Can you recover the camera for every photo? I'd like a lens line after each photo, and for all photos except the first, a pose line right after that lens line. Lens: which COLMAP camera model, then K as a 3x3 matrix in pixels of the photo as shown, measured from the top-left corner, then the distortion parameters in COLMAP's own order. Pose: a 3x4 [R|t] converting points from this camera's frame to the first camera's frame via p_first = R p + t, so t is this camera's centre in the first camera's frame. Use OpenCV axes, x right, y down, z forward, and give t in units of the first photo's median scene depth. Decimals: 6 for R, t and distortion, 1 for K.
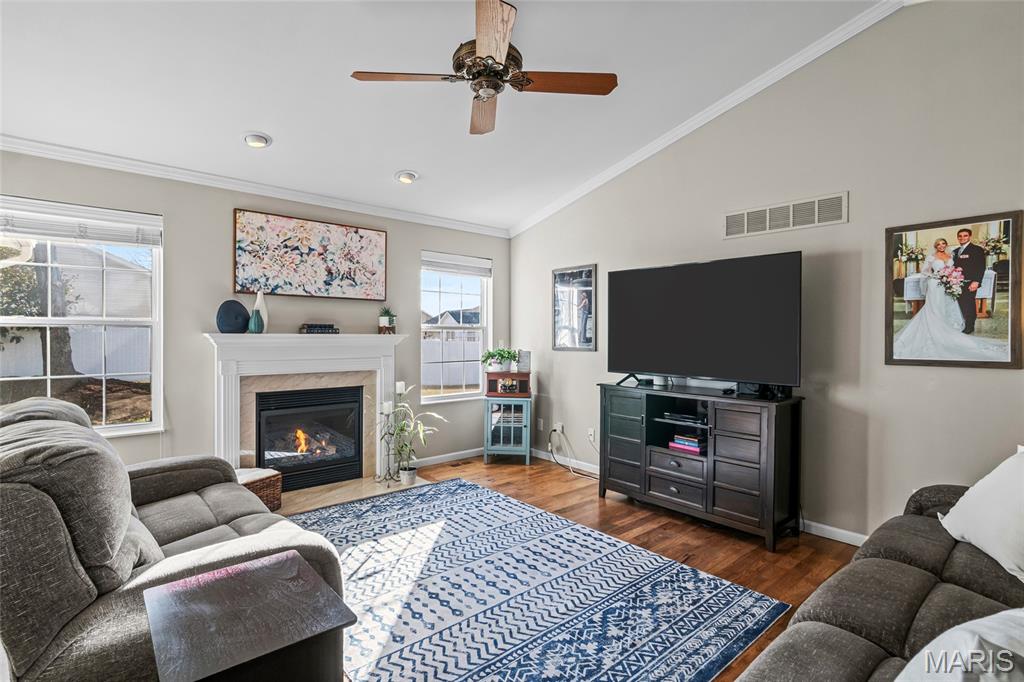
lens RADIAL K [[498.2, 0, 502.1], [0, 498.2, 338.1], [0, 0, 1]] dist [-0.013802, 0.007676]
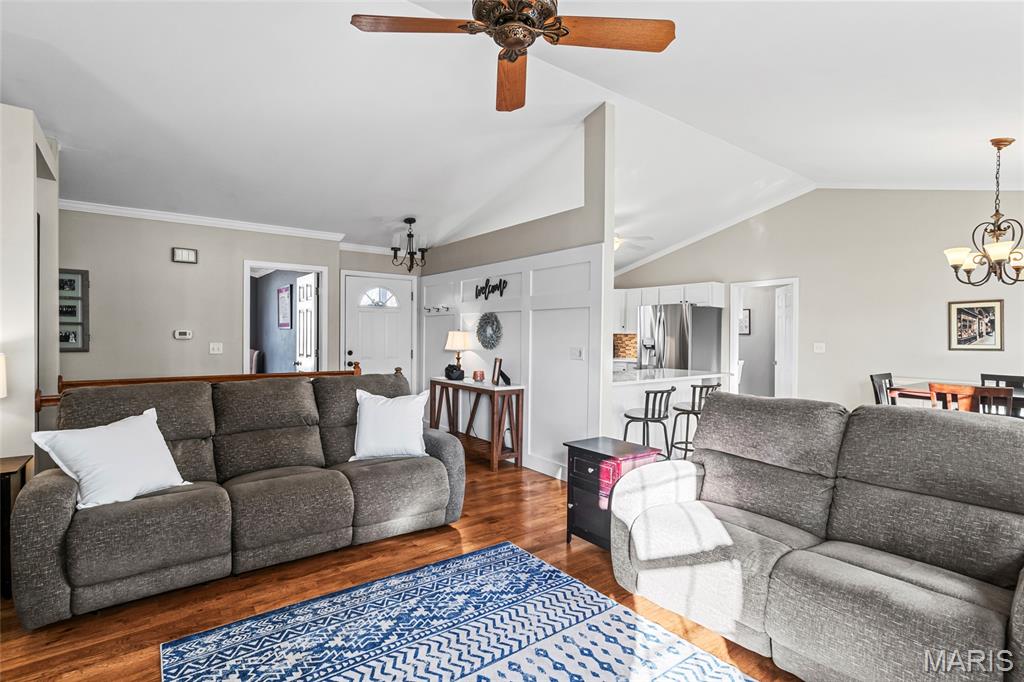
lens RADIAL K [[498.2, 0, 498.9], [0, 498.2, 339.2], [0, 0, 1]] dist [-0.013802, 0.007676]
pose [[-0.996910, -0.012629, 0.077529, -0.049176], [-0.011275, 0.999777, 0.017872, -0.015215], [-0.077737, 0.016943, -0.996830, 1.230382]]
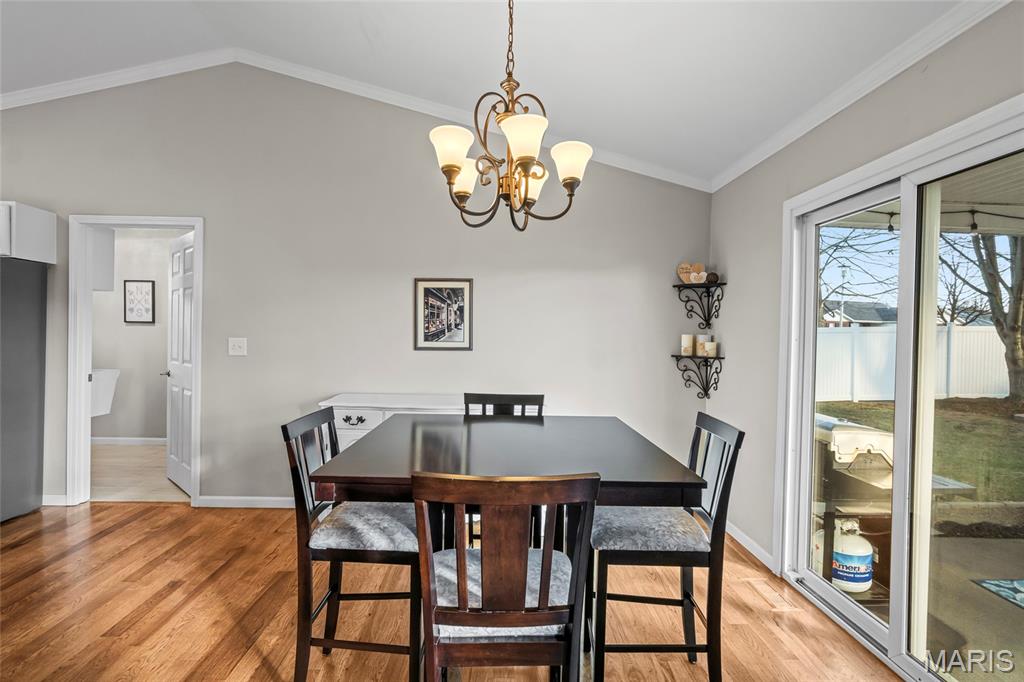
lens RADIAL K [[498.2, 0, 511.0], [0, 498.2, 339.6], [0, 0, 1]] dist [-0.013802, 0.007676]
pose [[-0.628168, -0.011684, -0.777990, -0.627668], [-0.030916, 0.999472, 0.009952, -0.007537], [0.777463, 0.030304, -0.628198, 0.418431]]
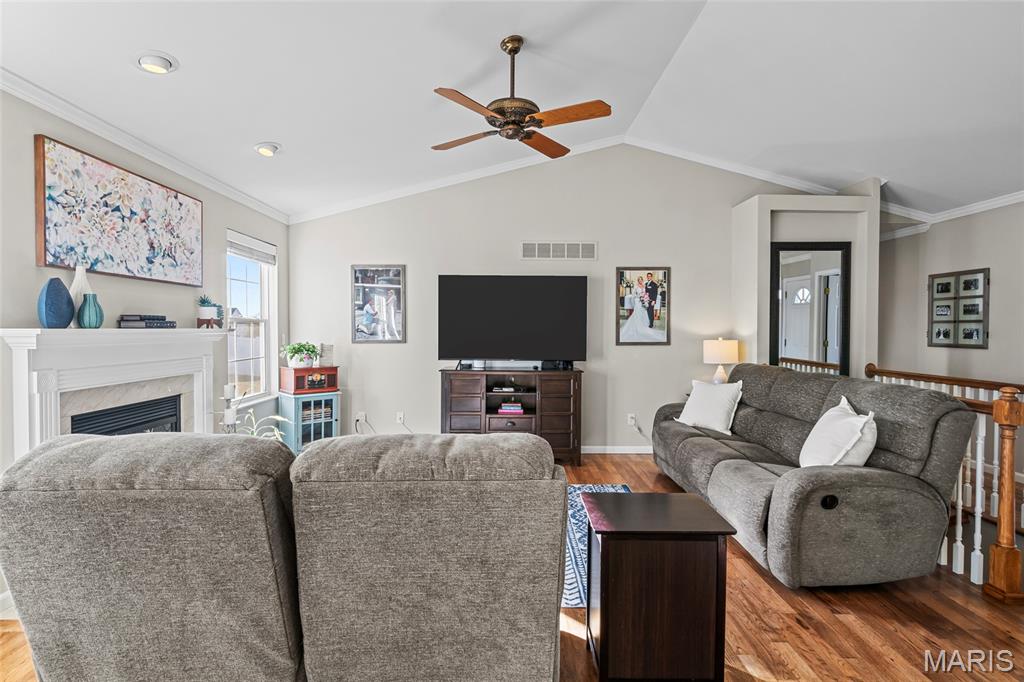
lens RADIAL K [[498.2, 0, 506.4], [0, 498.2, 338.8], [0, 0, 1]] dist [-0.013802, 0.007676]
pose [[0.651371, -0.019155, 0.758517, -0.682718], [0.004971, 0.999768, 0.020979, -0.007200], [-0.758743, -0.009894, 0.651315, 0.127100]]
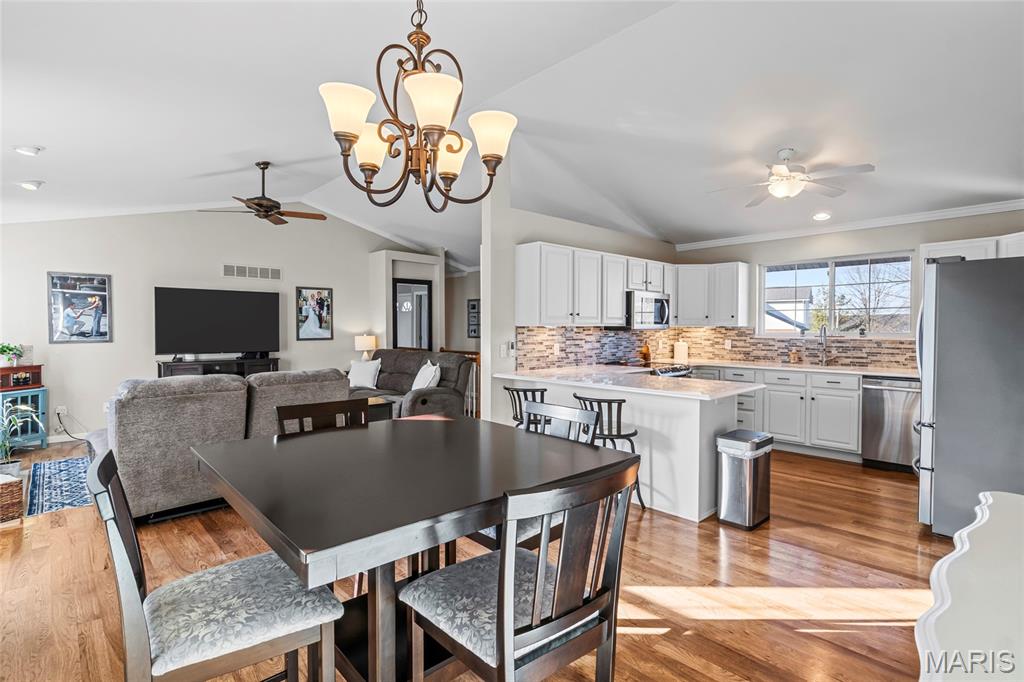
lens RADIAL K [[498.2, 0, 507.4], [0, 498.2, 338.7], [0, 0, 1]] dist [-0.013802, 0.007676]
pose [[-0.036954, -0.026632, 0.998962, -1.519532], [0.006737, 0.999615, 0.026899, -0.014363], [-0.999294, 0.007724, -0.036760, 0.016477]]
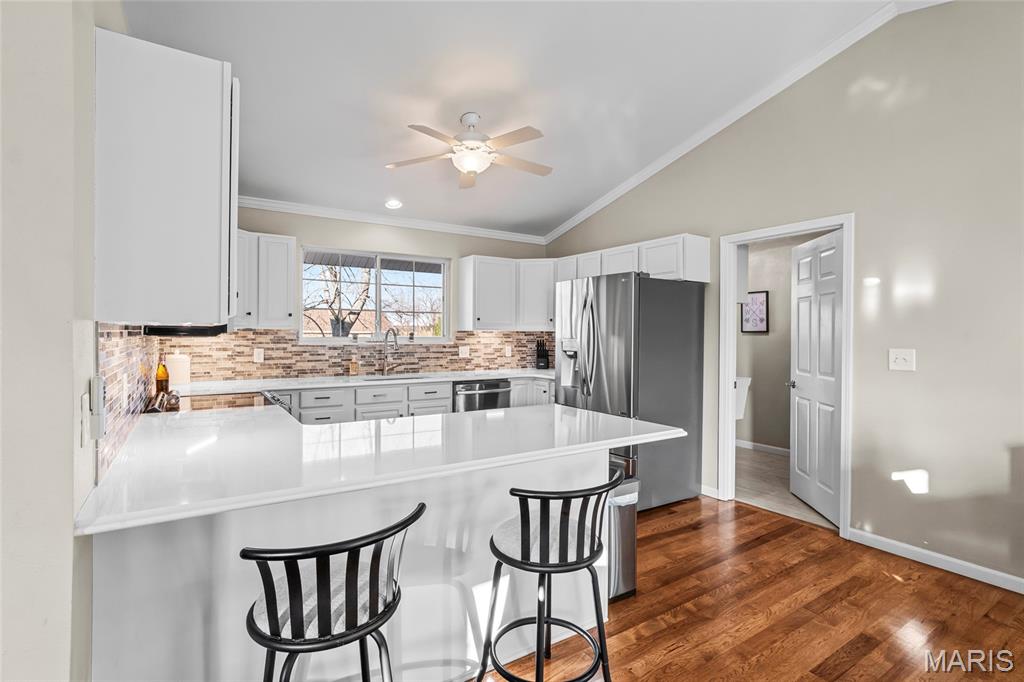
lens RADIAL K [[498.2, 0, 500.5], [0, 498.2, 338.9], [0, 0, 1]] dist [-0.013802, 0.007676]
pose [[-0.989312, -0.012574, 0.145273, -0.522046], [-0.010054, 0.999786, 0.018073, -0.008694], [-0.145469, 0.016419, -0.989227, 0.268455]]
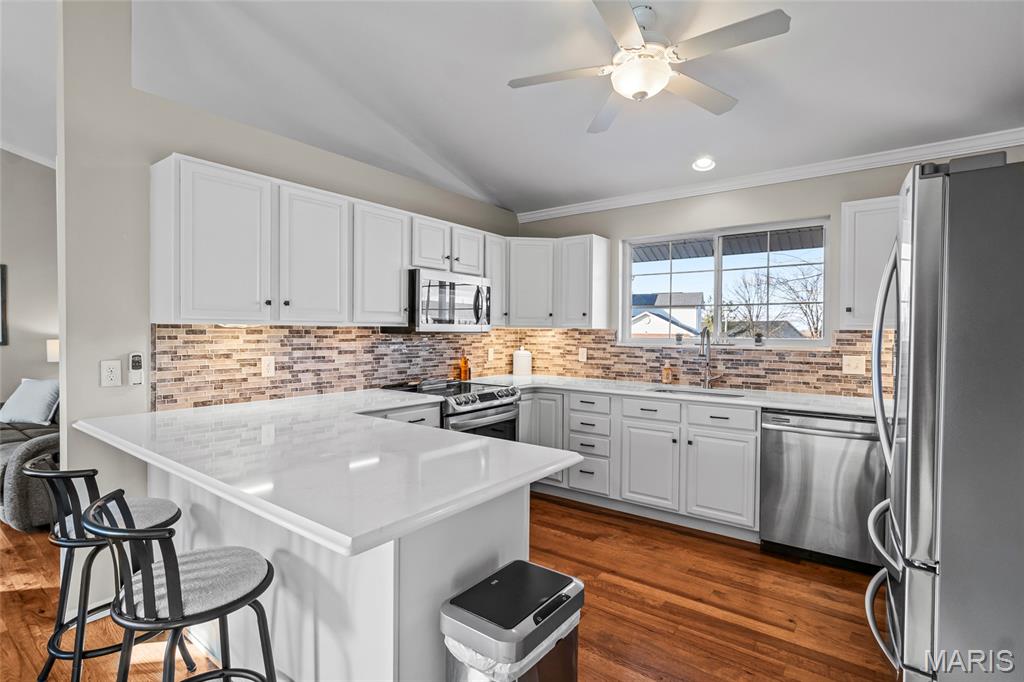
lens RADIAL K [[498.2, 0, 508.3], [0, 498.2, 338.8], [0, 0, 1]] dist [-0.013802, 0.007676]
pose [[-0.209884, -0.021144, 0.977498, -0.948971], [-0.001918, 0.999773, 0.021214, -0.006589], [-0.977724, 0.002577, -0.209877, -0.395993]]
